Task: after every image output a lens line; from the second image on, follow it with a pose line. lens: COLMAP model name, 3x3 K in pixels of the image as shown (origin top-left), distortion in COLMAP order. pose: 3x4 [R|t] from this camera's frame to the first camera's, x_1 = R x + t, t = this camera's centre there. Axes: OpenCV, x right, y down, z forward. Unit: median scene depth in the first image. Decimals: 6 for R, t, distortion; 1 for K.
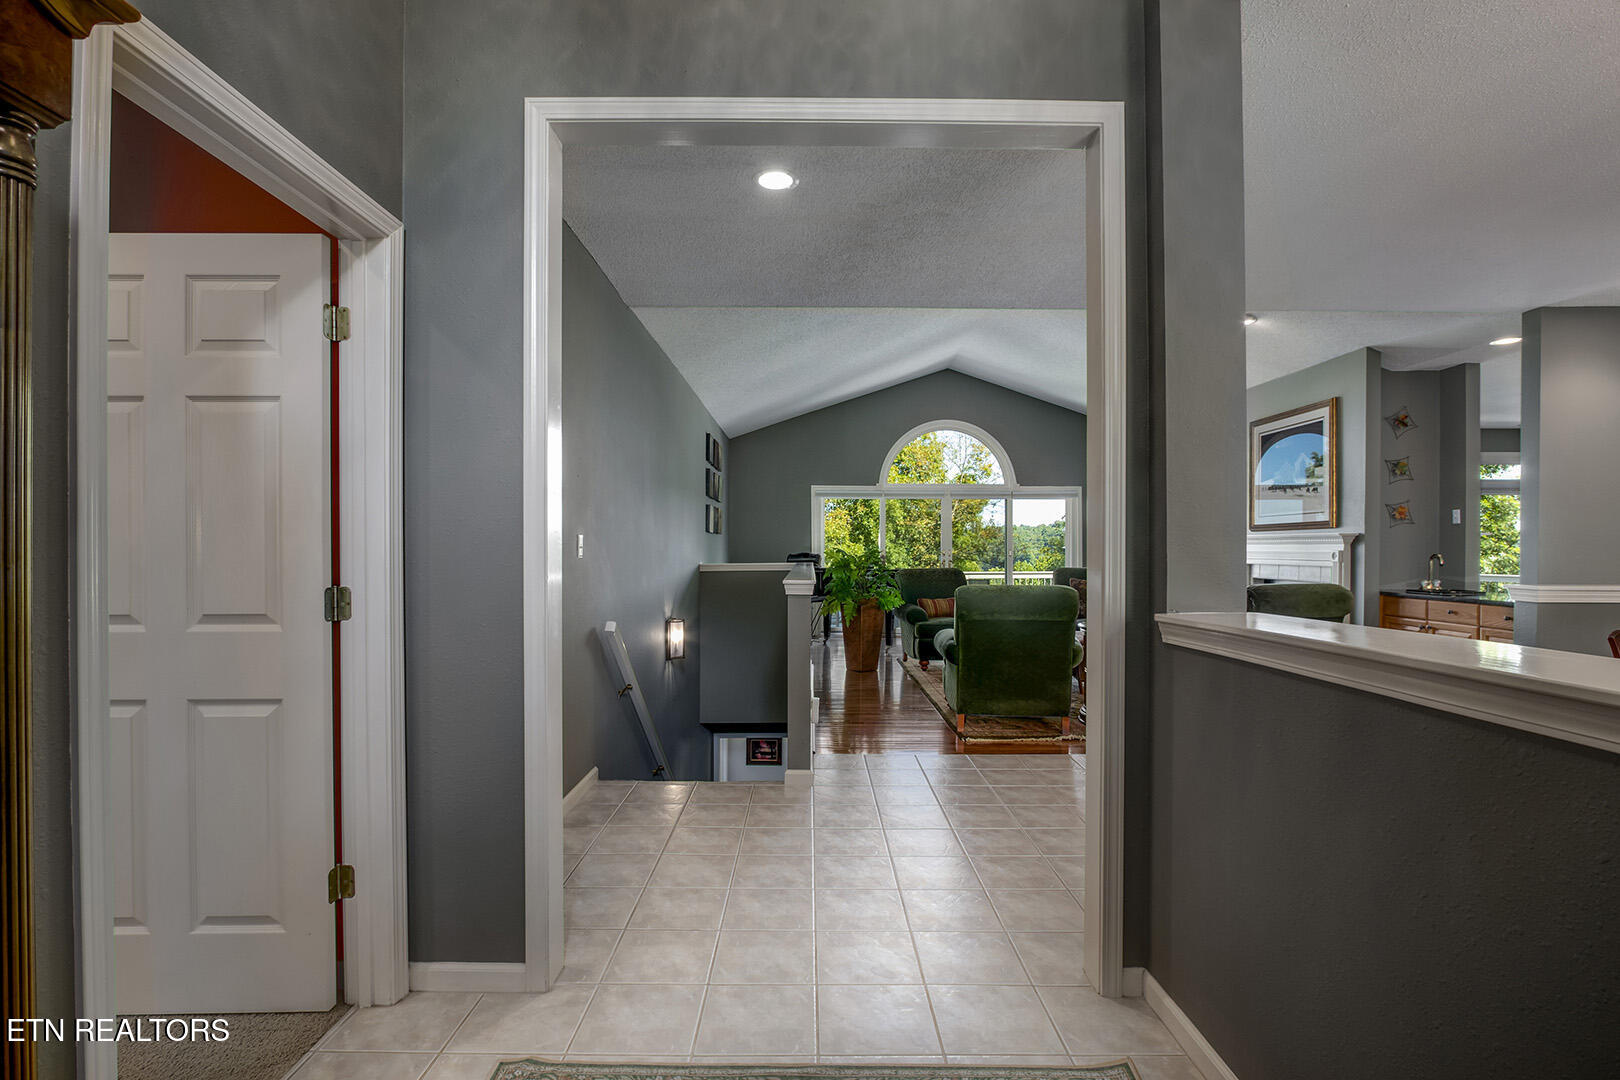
lens RADIAL K [[777.2, 0, 821.3], [0, 777.2, 550.4], [0, 0, 1]] dist [-0.025202, 0.003950]
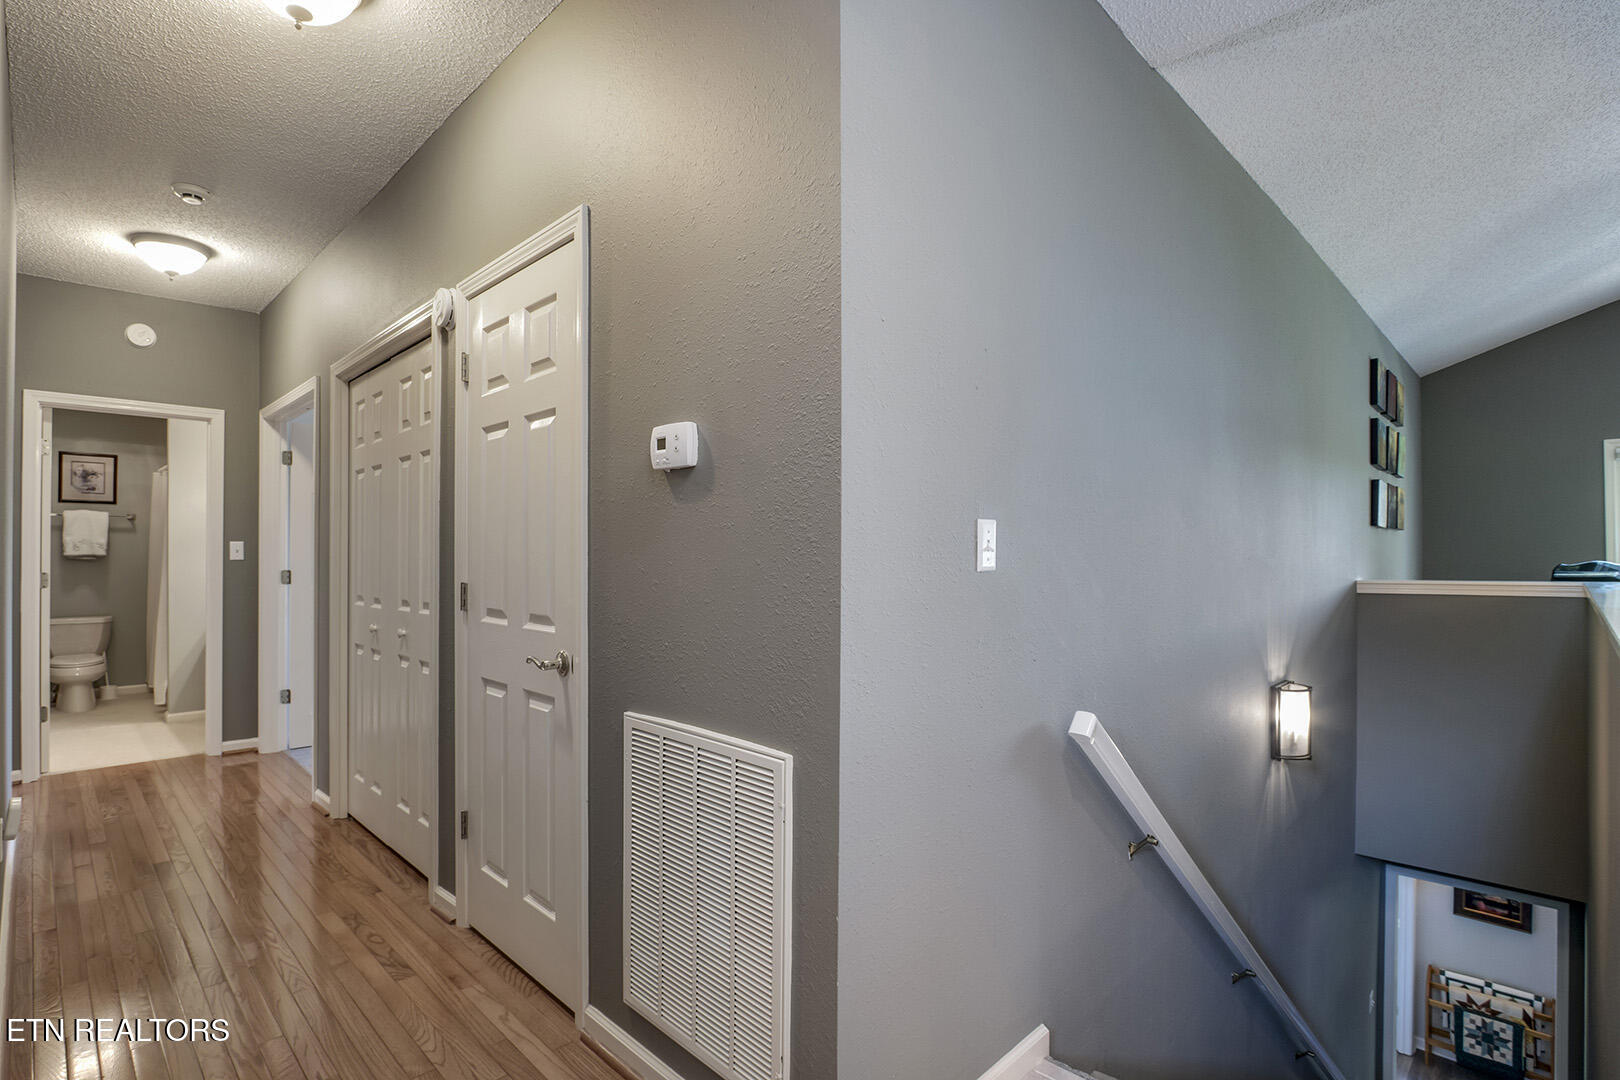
lens RADIAL K [[777.2, 0, 810.8], [0, 777.2, 552.0], [0, 0, 1]] dist [-0.025202, 0.003950]
pose [[0.701364, -0.003289, -0.712796, -0.030251], [-0.000895, 0.999985, -0.005495, 0.000293], [0.712803, 0.004492, 0.701350, 0.282178]]
